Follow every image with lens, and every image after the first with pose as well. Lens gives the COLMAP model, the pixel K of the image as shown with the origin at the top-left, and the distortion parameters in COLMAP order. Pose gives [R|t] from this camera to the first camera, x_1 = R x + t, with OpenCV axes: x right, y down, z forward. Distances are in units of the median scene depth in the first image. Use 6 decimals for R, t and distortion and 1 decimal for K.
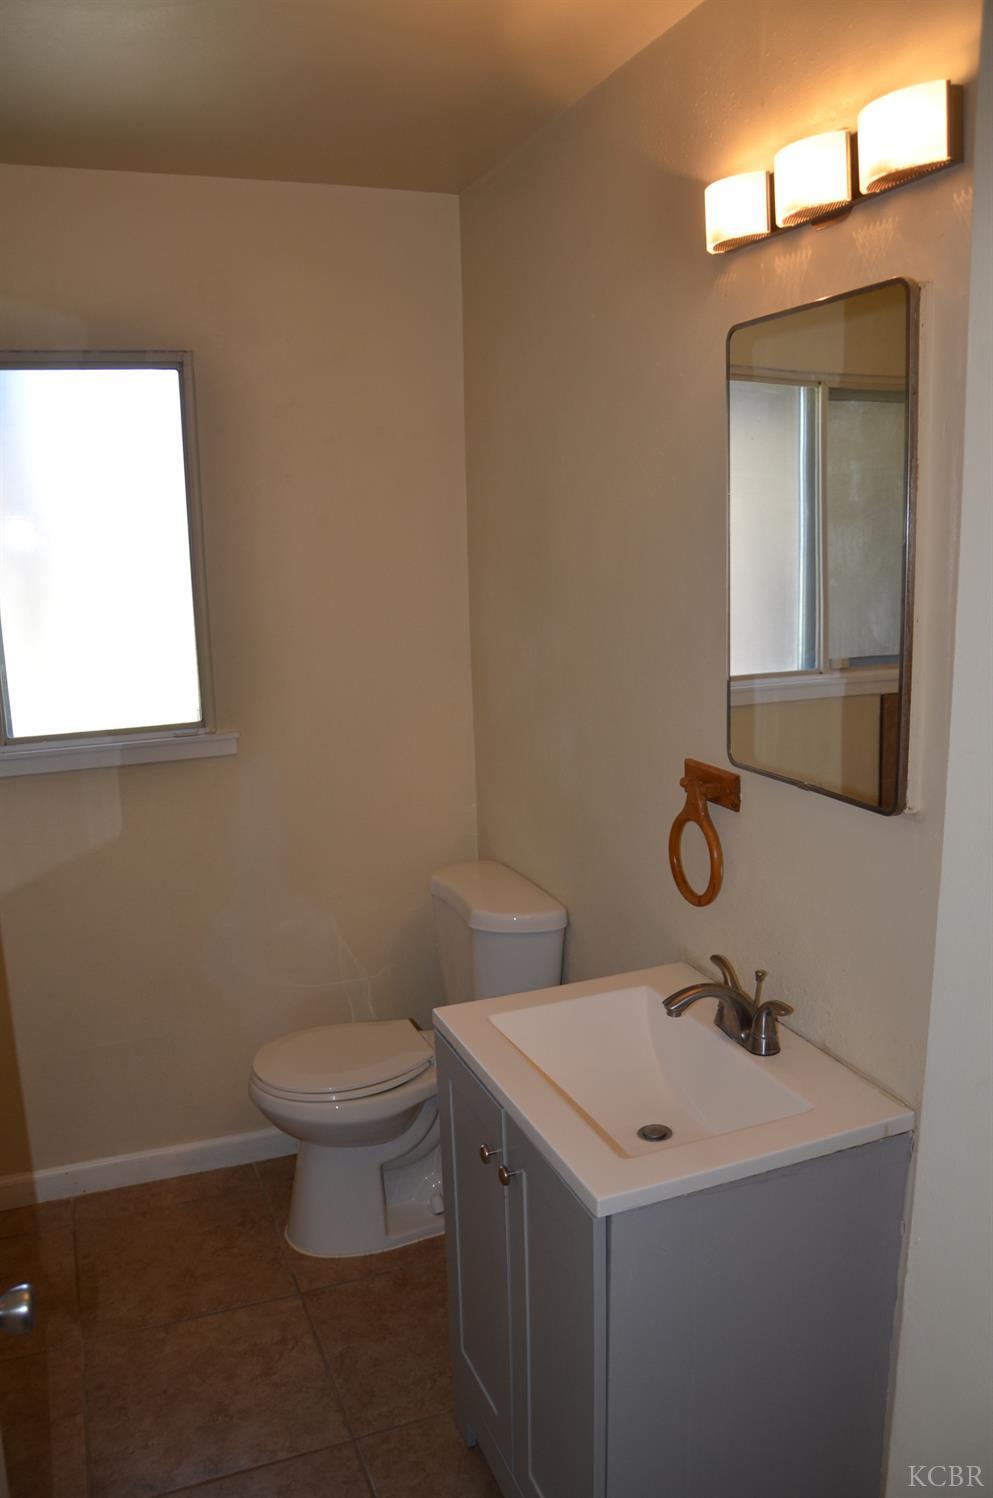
lens RADIAL K [[1177.7, 0, 512.4], [0, 1177.7, 769.5], [0, 0, 1]] dist [-0.160073, 0.126712]
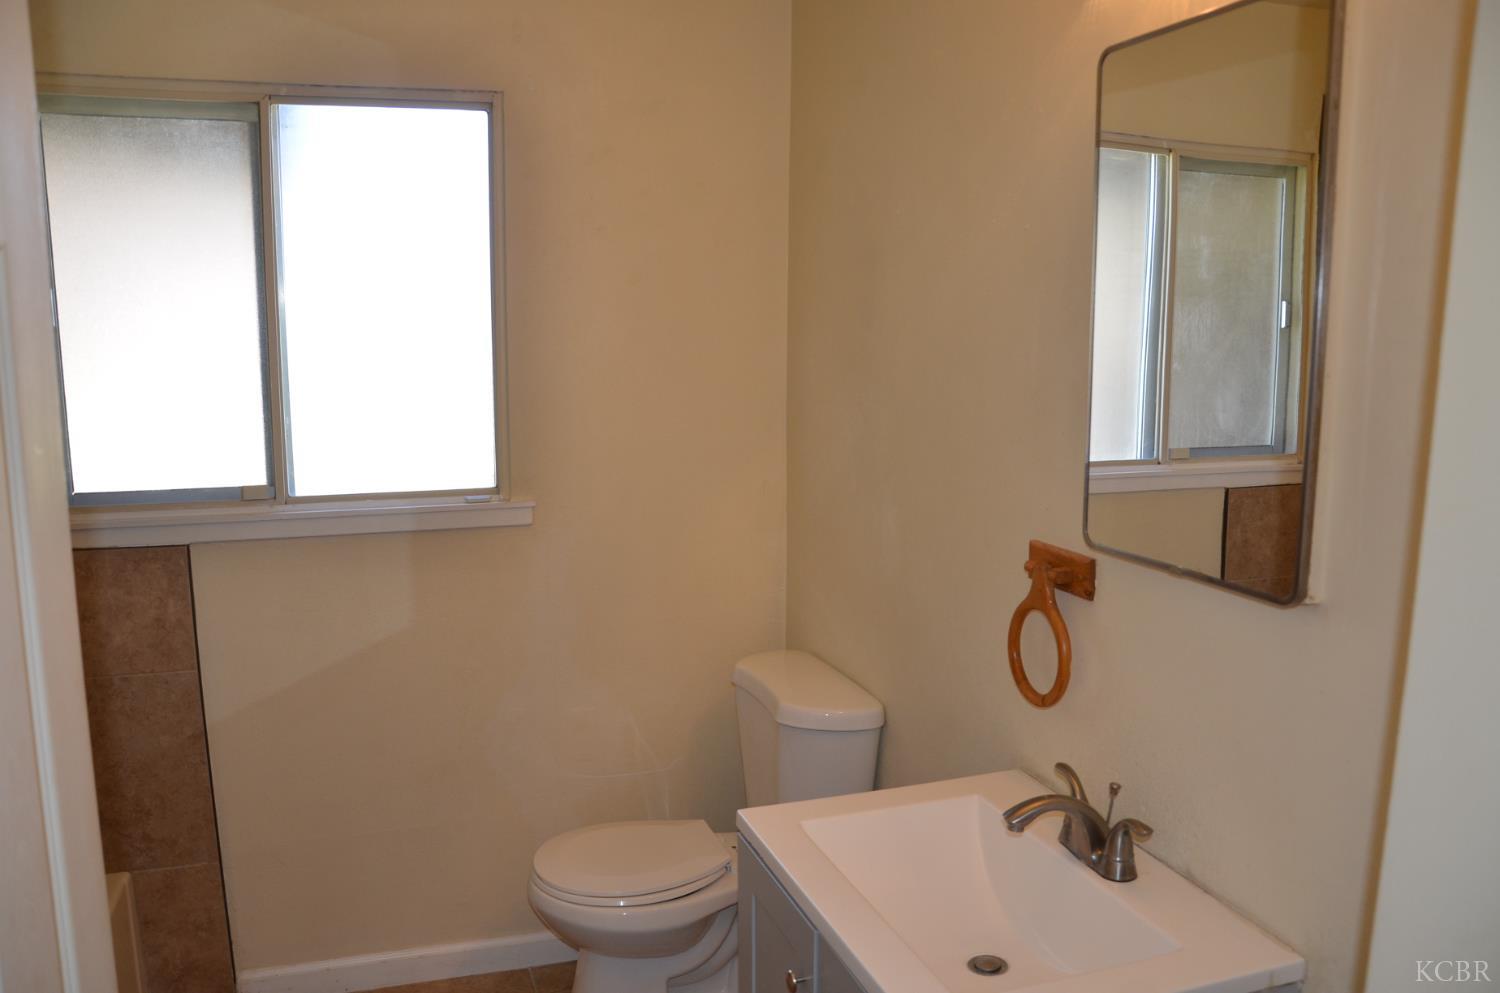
lens RADIAL K [[1179.3, 0, 749.9], [0, 1179.3, 522.9], [0, 0, 1]] dist [-0.160073, 0.126712]
pose [[0.998011, 0.036694, -0.051256, -0.019915], [-0.038668, 0.998527, -0.038059, 0.019140], [0.049783, 0.039965, 0.997960, 0.101689]]
